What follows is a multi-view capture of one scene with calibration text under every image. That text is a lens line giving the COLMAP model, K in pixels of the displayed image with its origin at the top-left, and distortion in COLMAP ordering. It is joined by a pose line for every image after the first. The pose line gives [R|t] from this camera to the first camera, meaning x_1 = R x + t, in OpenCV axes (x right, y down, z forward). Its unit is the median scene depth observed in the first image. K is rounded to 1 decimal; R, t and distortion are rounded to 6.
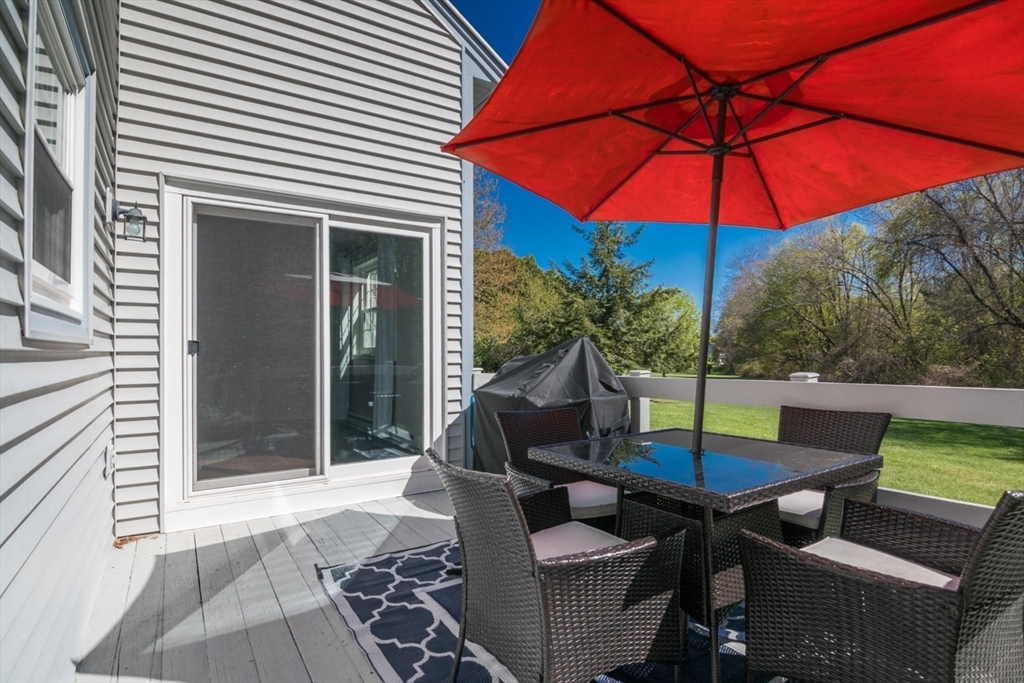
lens RADIAL K [[512.0, 0, 487.4], [0, 512.0, 344.5], [0, 0, 1]] dist [-0.016036, -0.000633]
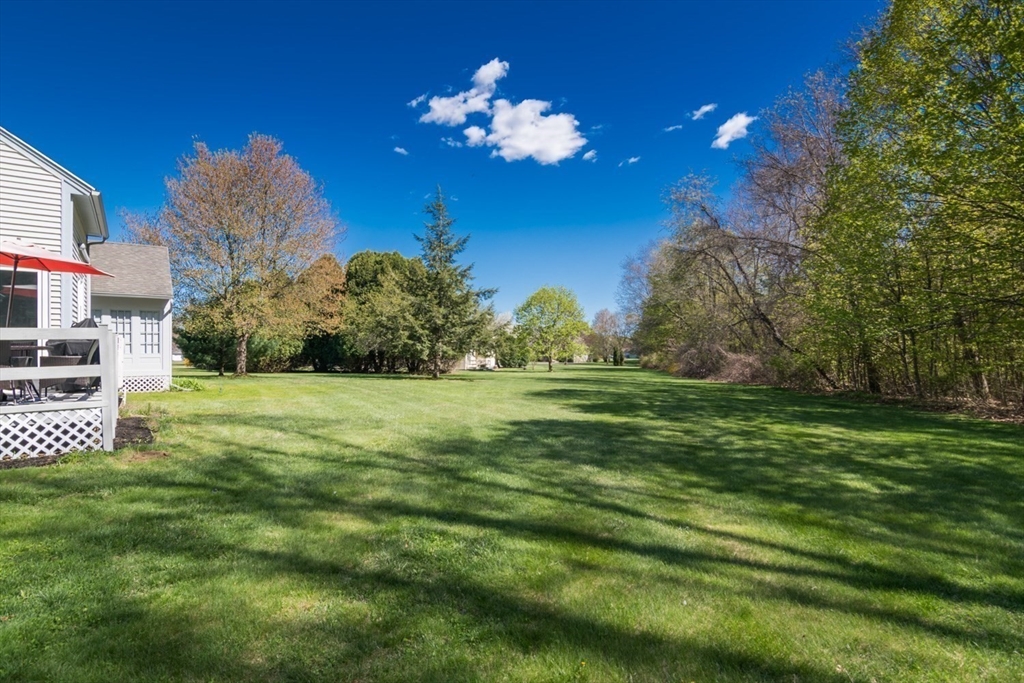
lens RADIAL K [[512.0, 0, 487.4], [0, 512.0, 344.5], [0, 0, 1]] dist [-0.016036, -0.000633]
pose [[0.998074, -0.002069, 0.062002, 1.577412], [0.001635, 0.999974, 0.007049, 0.079675], [-0.062015, -0.006934, 0.998051, -1.193779]]
